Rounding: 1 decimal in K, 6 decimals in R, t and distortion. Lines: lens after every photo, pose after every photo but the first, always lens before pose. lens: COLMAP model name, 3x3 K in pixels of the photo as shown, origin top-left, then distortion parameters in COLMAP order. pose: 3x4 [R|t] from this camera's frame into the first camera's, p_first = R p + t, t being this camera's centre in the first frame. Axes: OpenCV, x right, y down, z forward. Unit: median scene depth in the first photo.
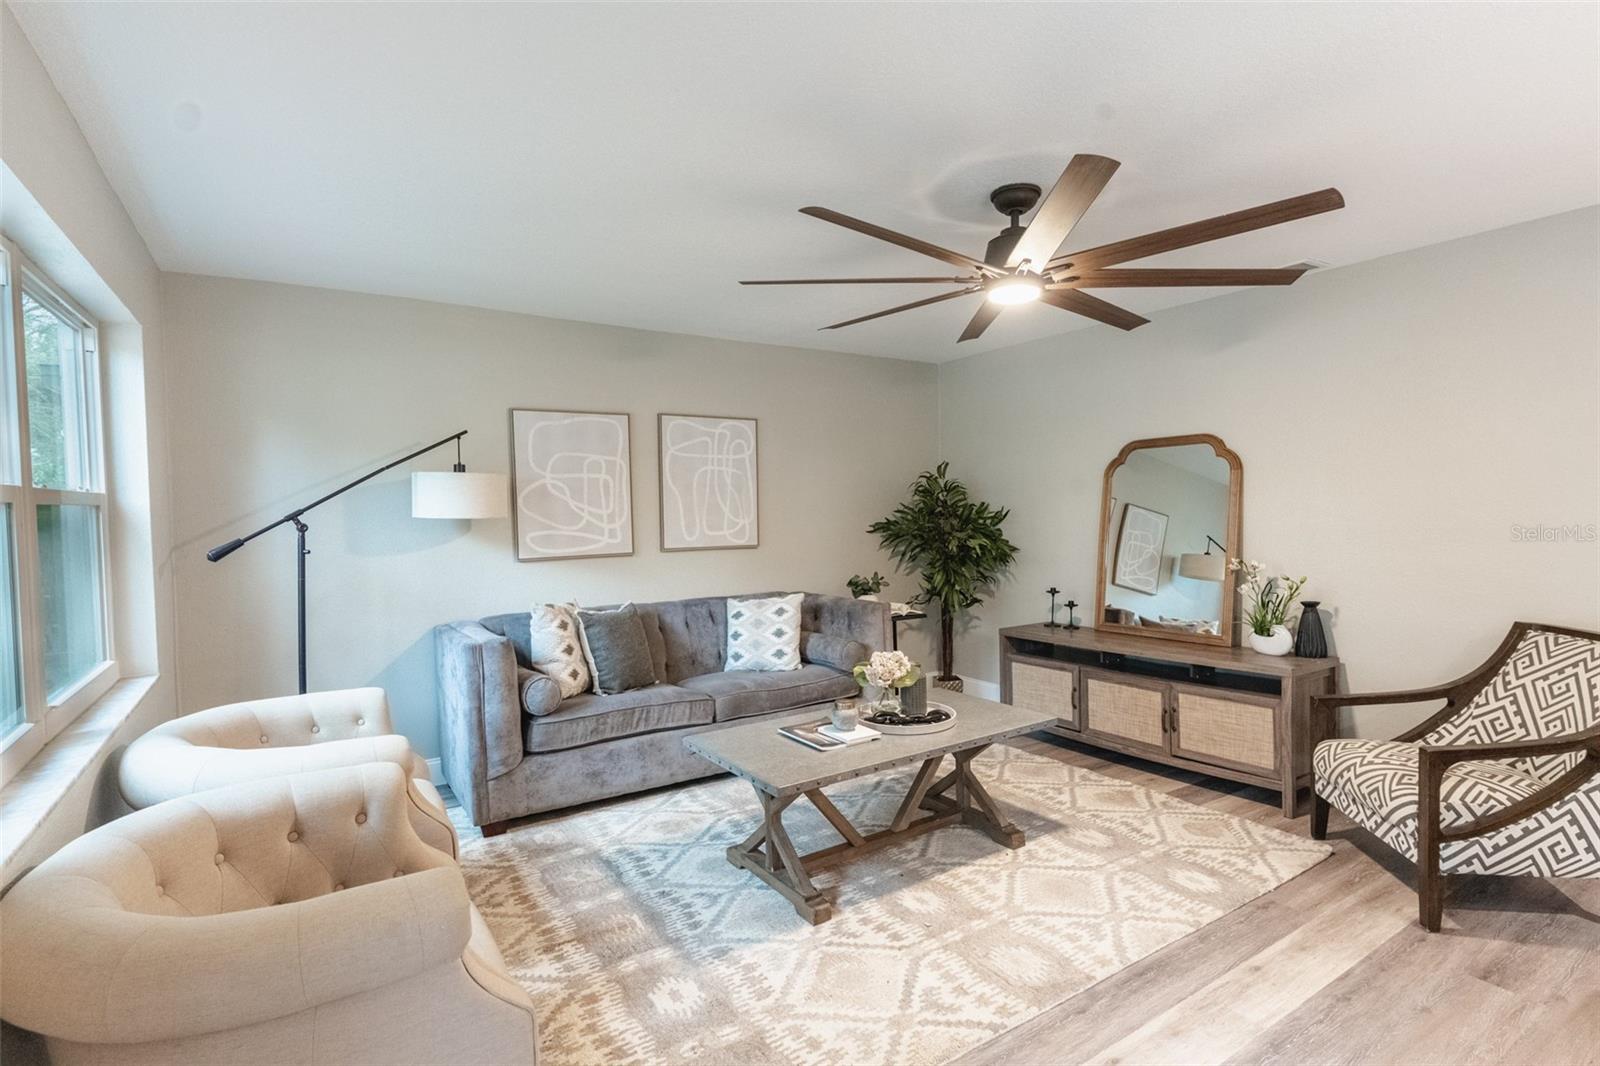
lens RADIAL K [[768.2, 0, 802.3], [0, 768.2, 539.4], [0, 0, 1]] dist [0.000927, -0.000466]
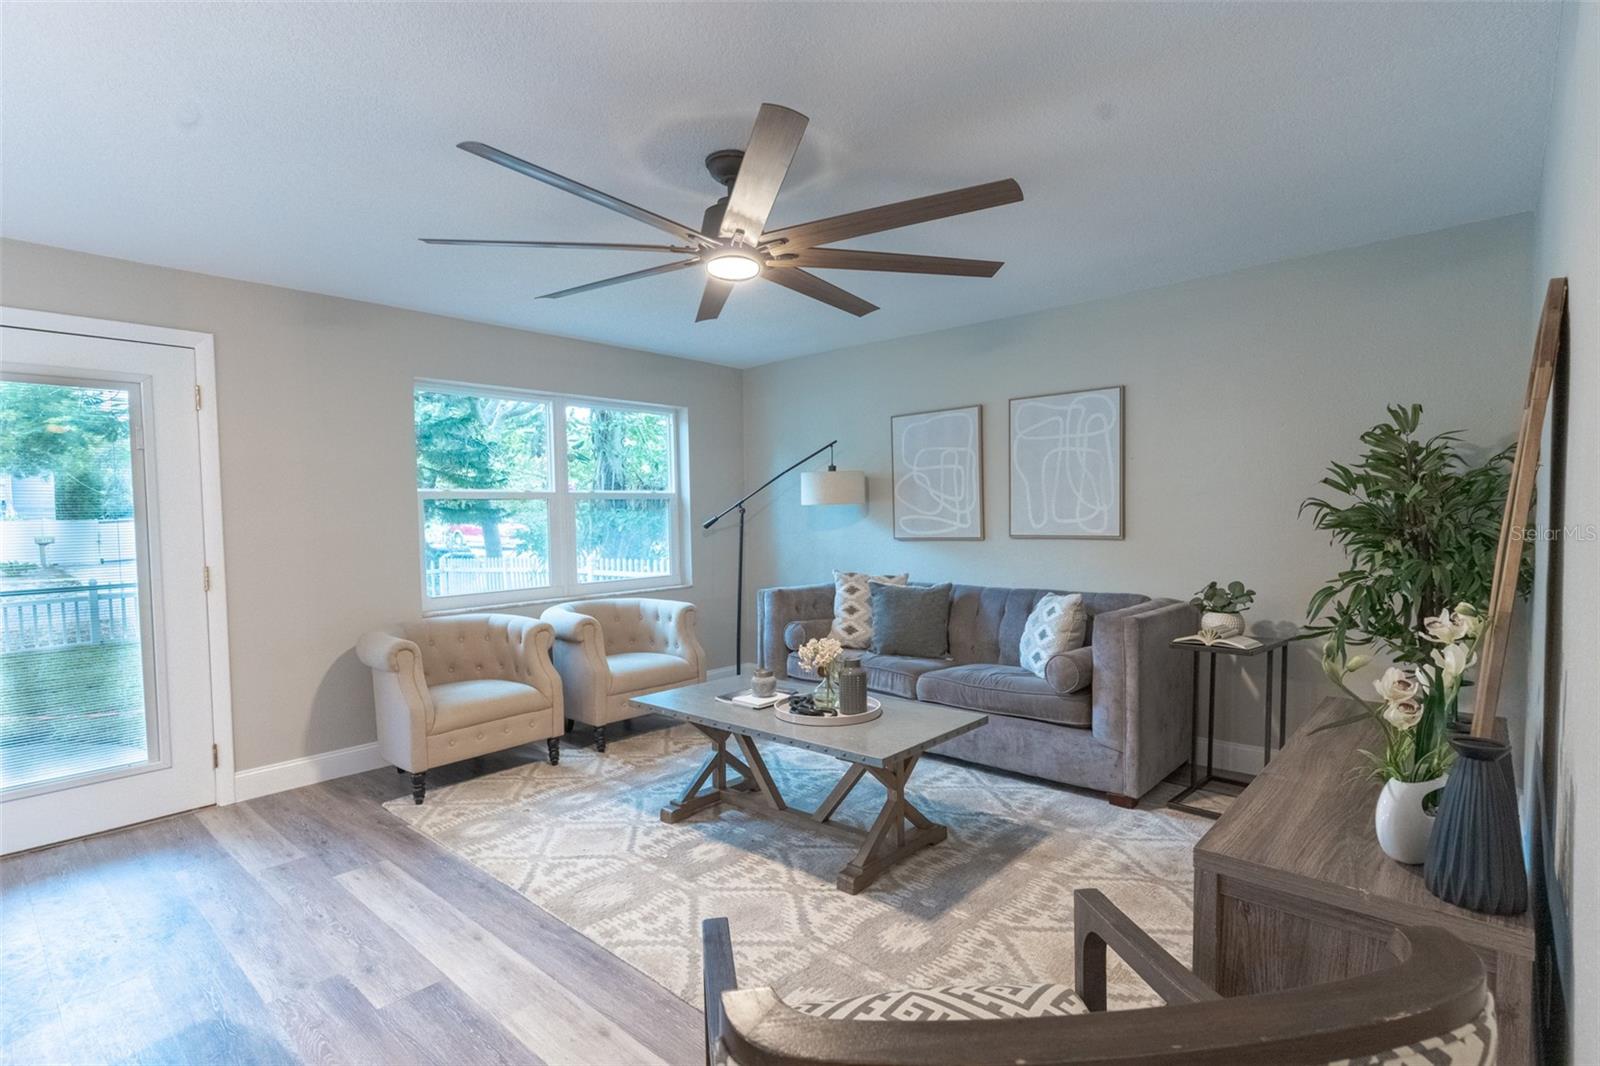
lens RADIAL K [[768.2, 0, 806.0], [0, 768.2, 534.6], [0, 0, 1]] dist [0.000927, -0.000466]
pose [[0.266655, 0.034250, -0.963183, 0.768273], [-0.025600, 0.999267, 0.028445, -0.010816], [0.963452, 0.017073, 0.267337, 0.519874]]
